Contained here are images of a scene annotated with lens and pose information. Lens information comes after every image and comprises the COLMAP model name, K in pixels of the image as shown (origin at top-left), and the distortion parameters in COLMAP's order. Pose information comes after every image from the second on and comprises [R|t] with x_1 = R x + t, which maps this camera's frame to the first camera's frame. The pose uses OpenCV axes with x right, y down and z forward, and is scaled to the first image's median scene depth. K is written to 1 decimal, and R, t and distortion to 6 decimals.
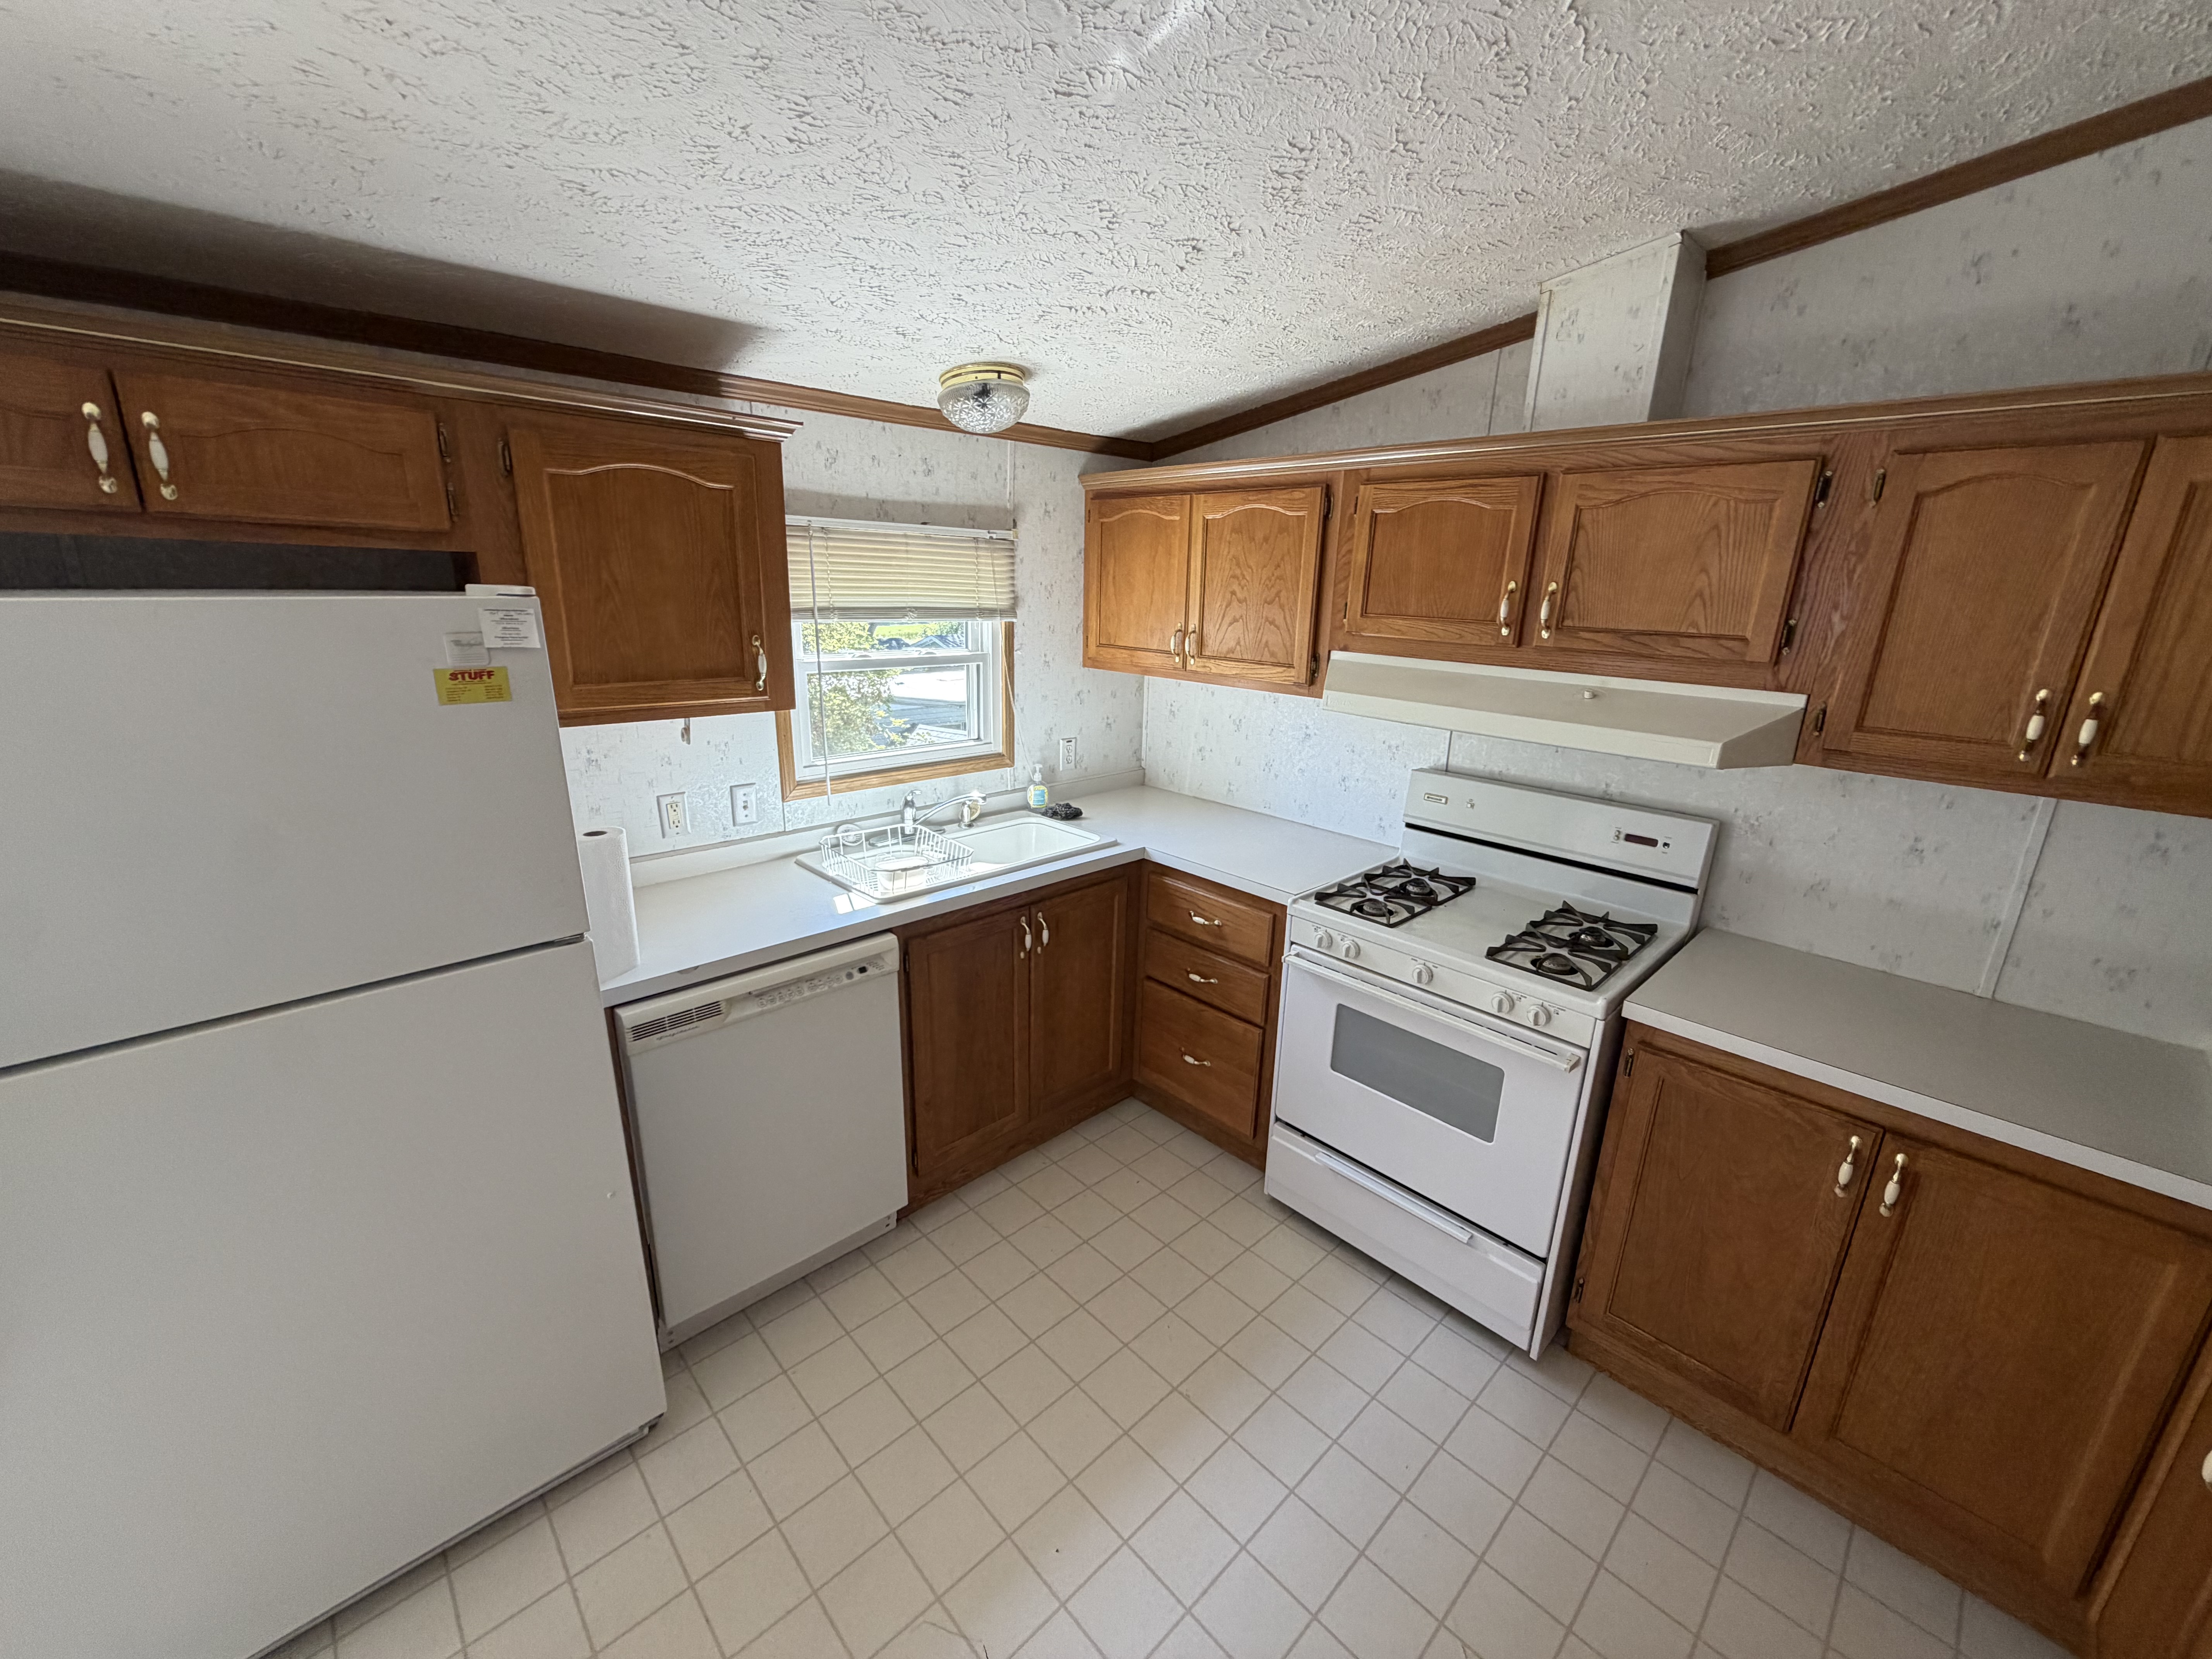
lens RADIAL K [[882.3, 0, 1106.5], [0, 882.3, 831.4], [0, 0, 1]] dist [0.002150, -0.000185]
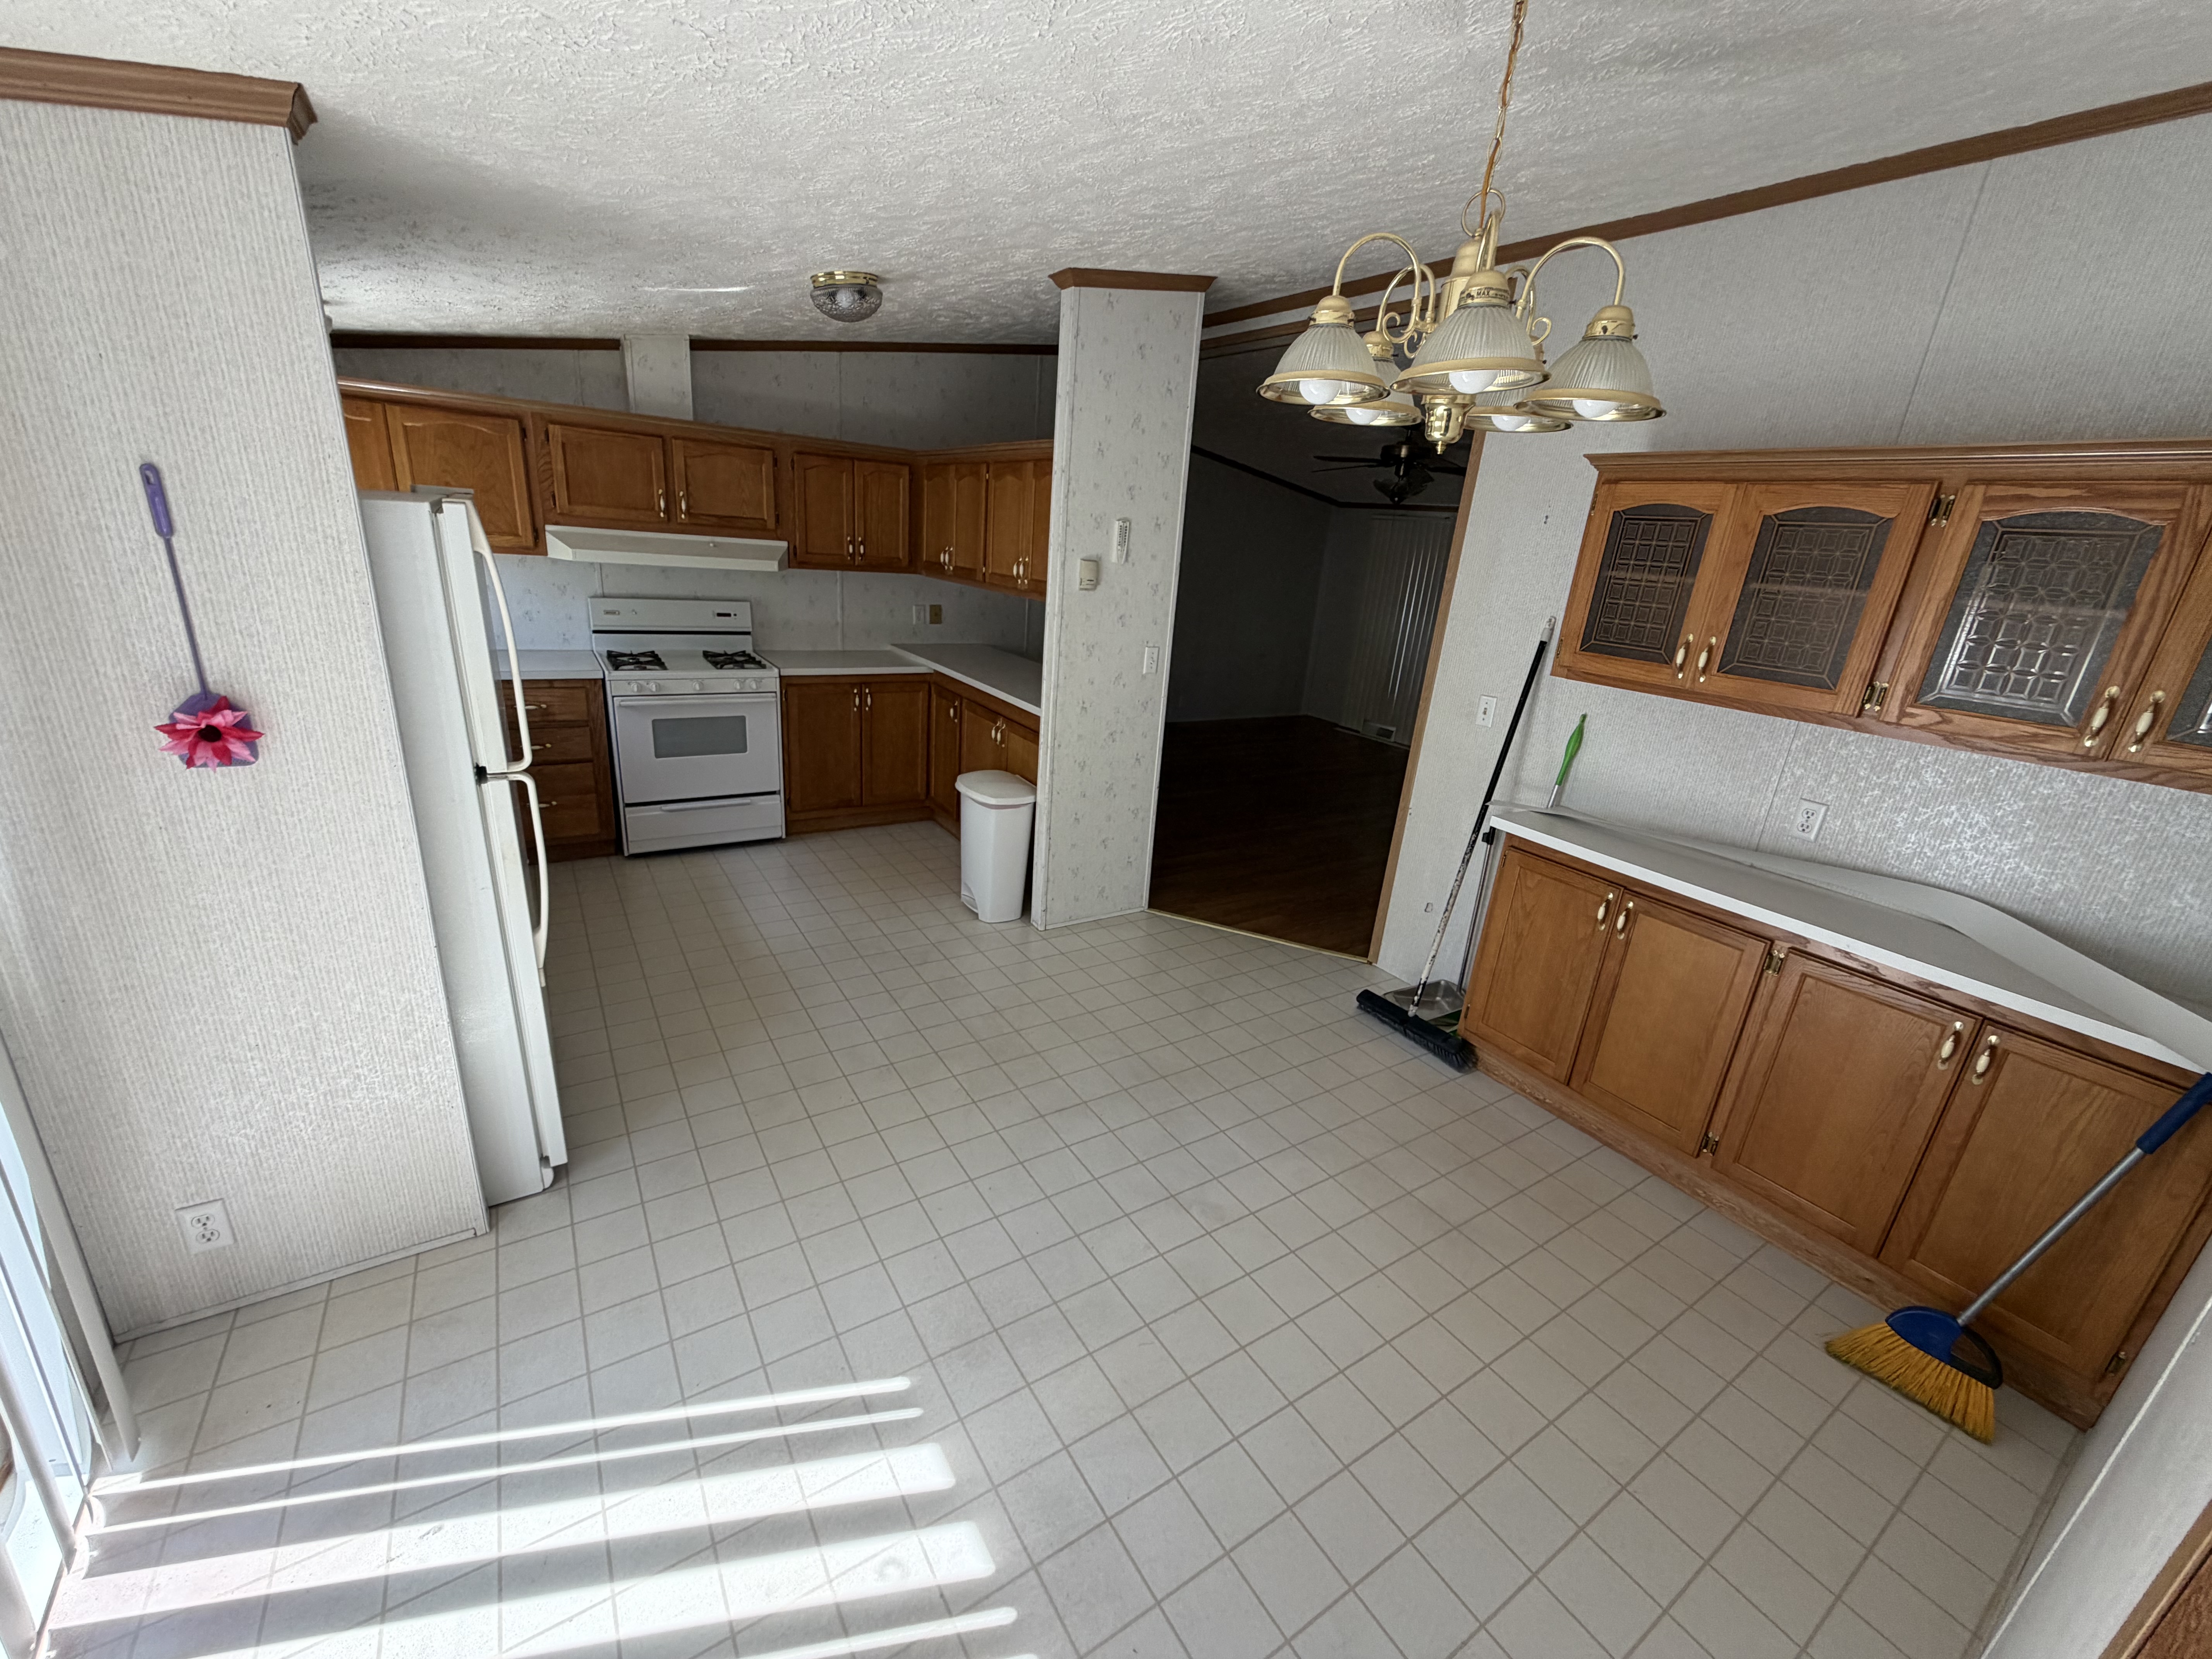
lens RADIAL K [[882.3, 0, 1100.2], [0, 882.3, 827.3], [0, 0, 1]] dist [0.002150, -0.000185]
pose [[0.190731, -0.320704, 0.927777, -1.392714], [0.199118, 0.938119, 0.283344, 0.069045], [-0.961235, 0.130694, 0.242787, -0.345923]]
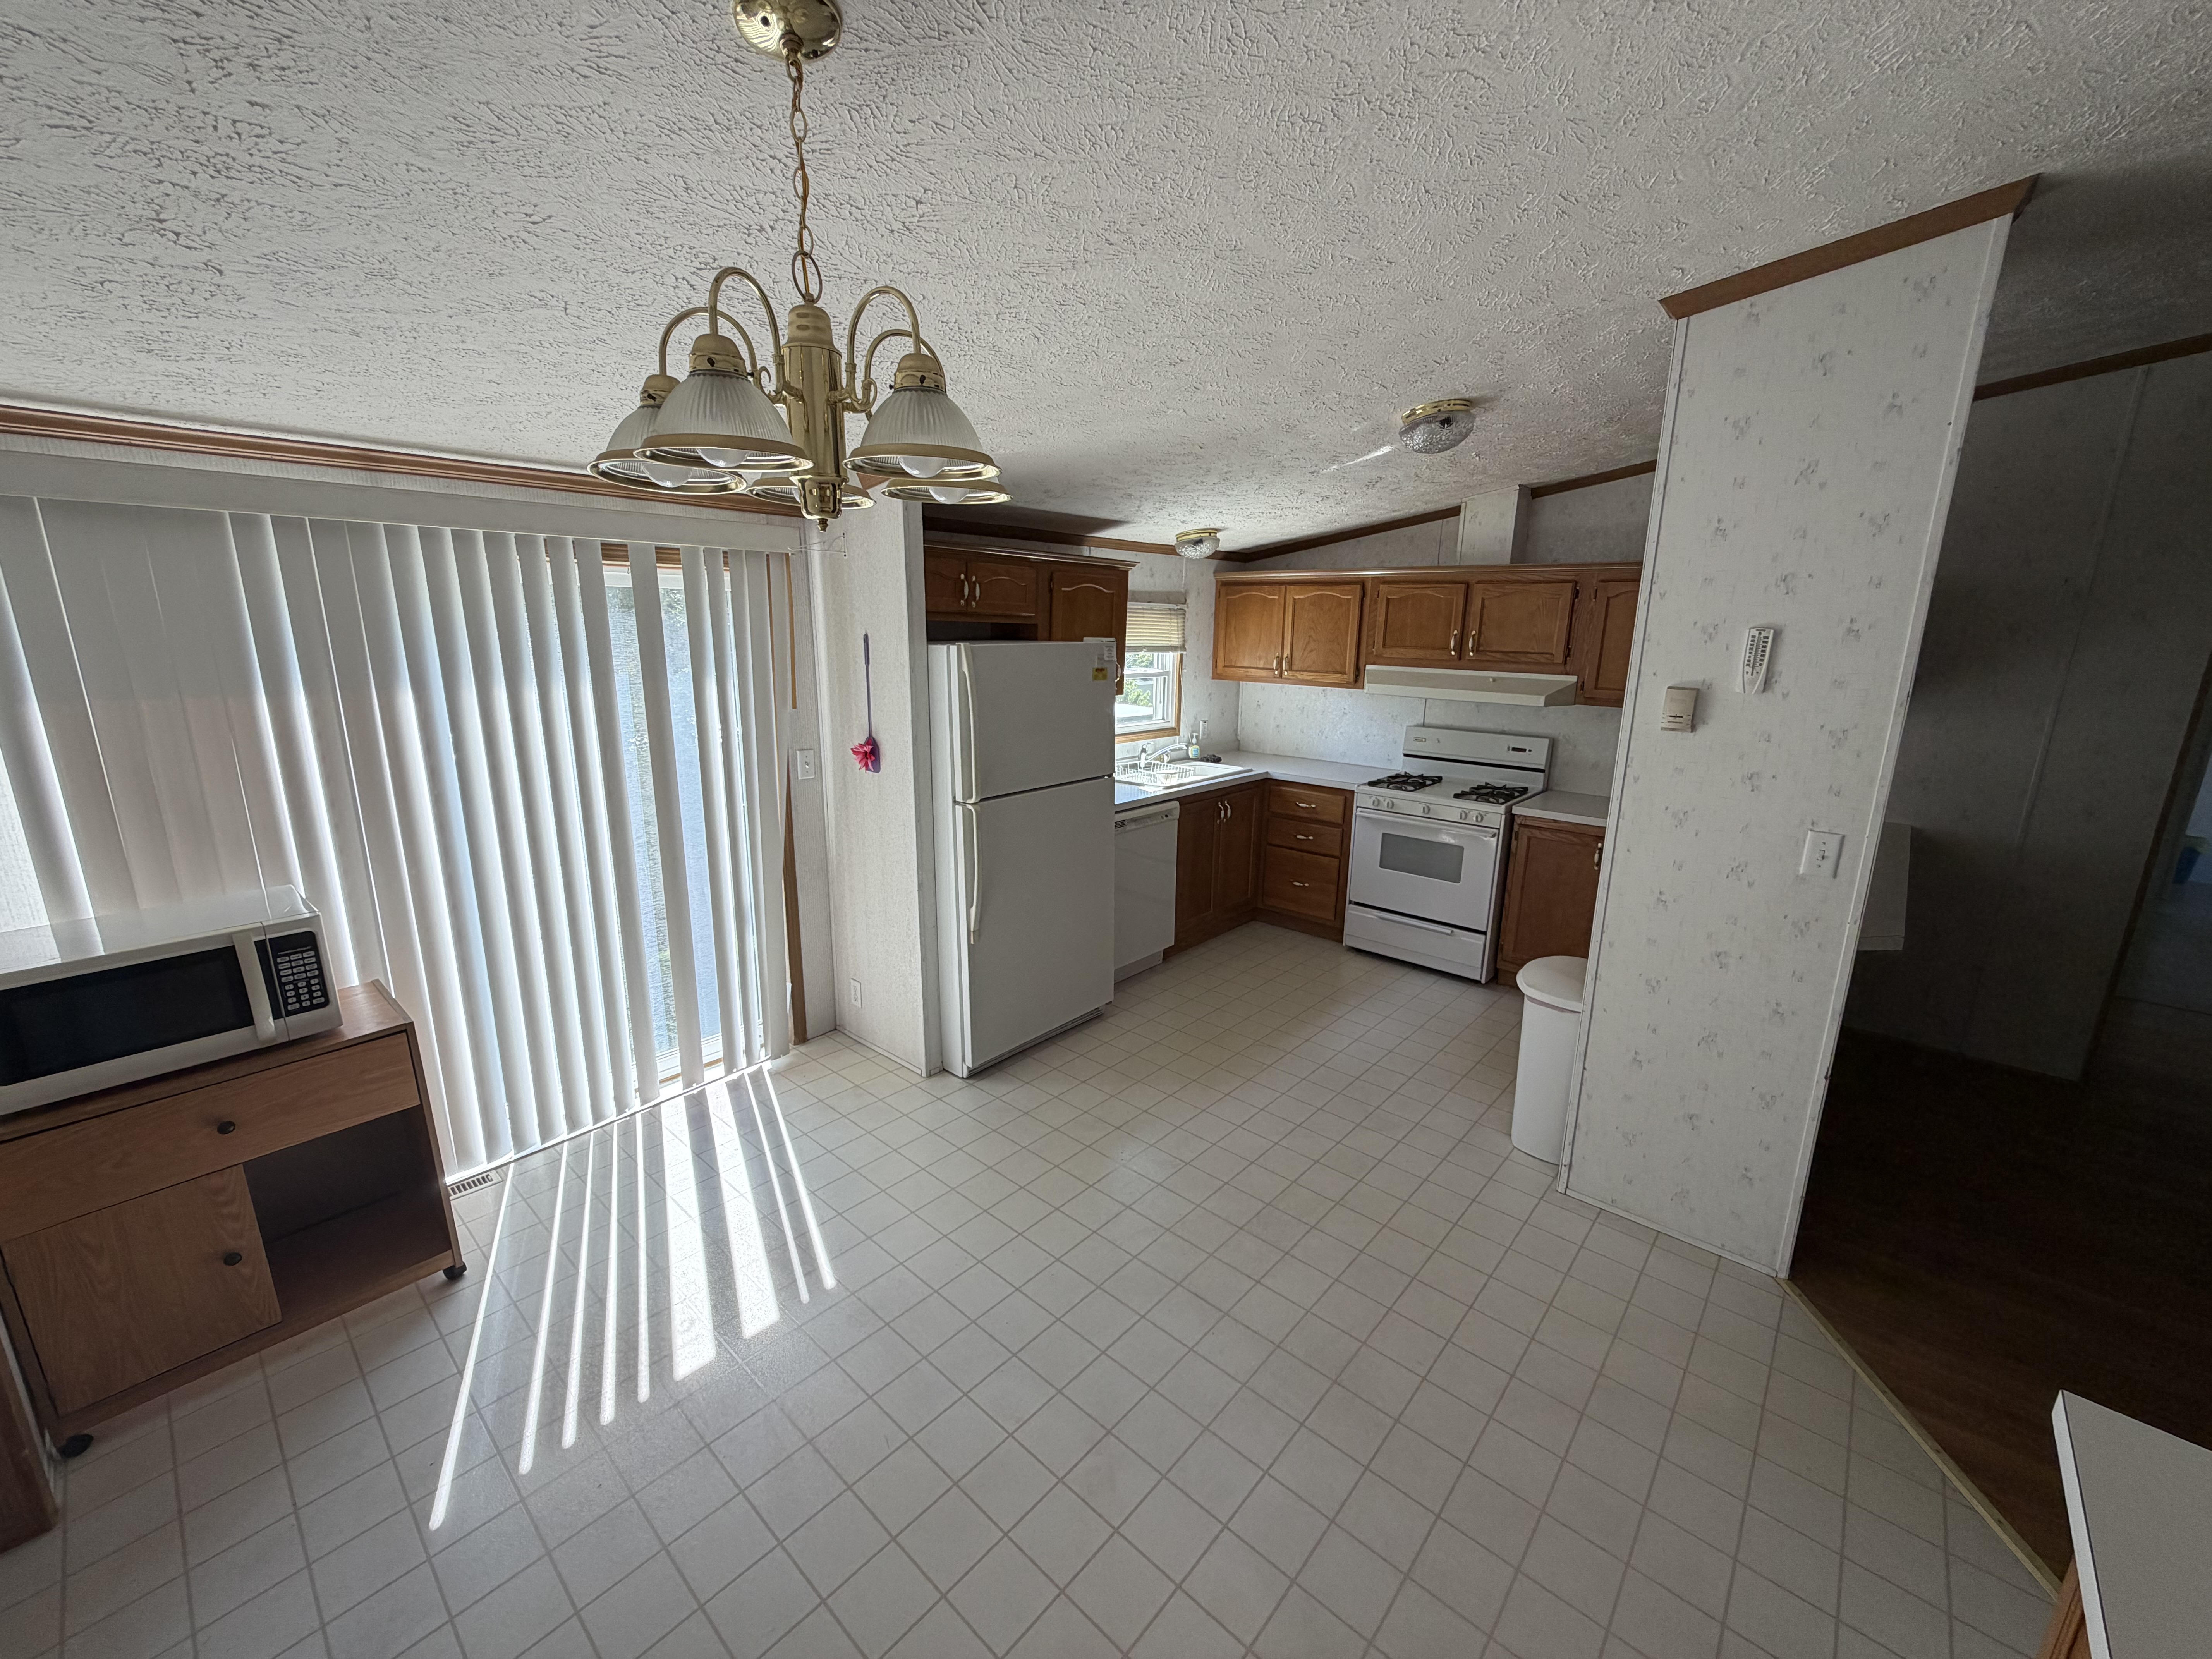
lens RADIAL K [[882.3, 0, 1105.2], [0, 882.3, 829.1], [0, 0, 1]] dist [0.002150, -0.000185]
pose [[0.996607, -0.027761, 0.077486, -0.554557], [0.031404, 0.998439, -0.046191, 0.265787], [-0.076082, 0.048468, 0.995923, -1.025434]]
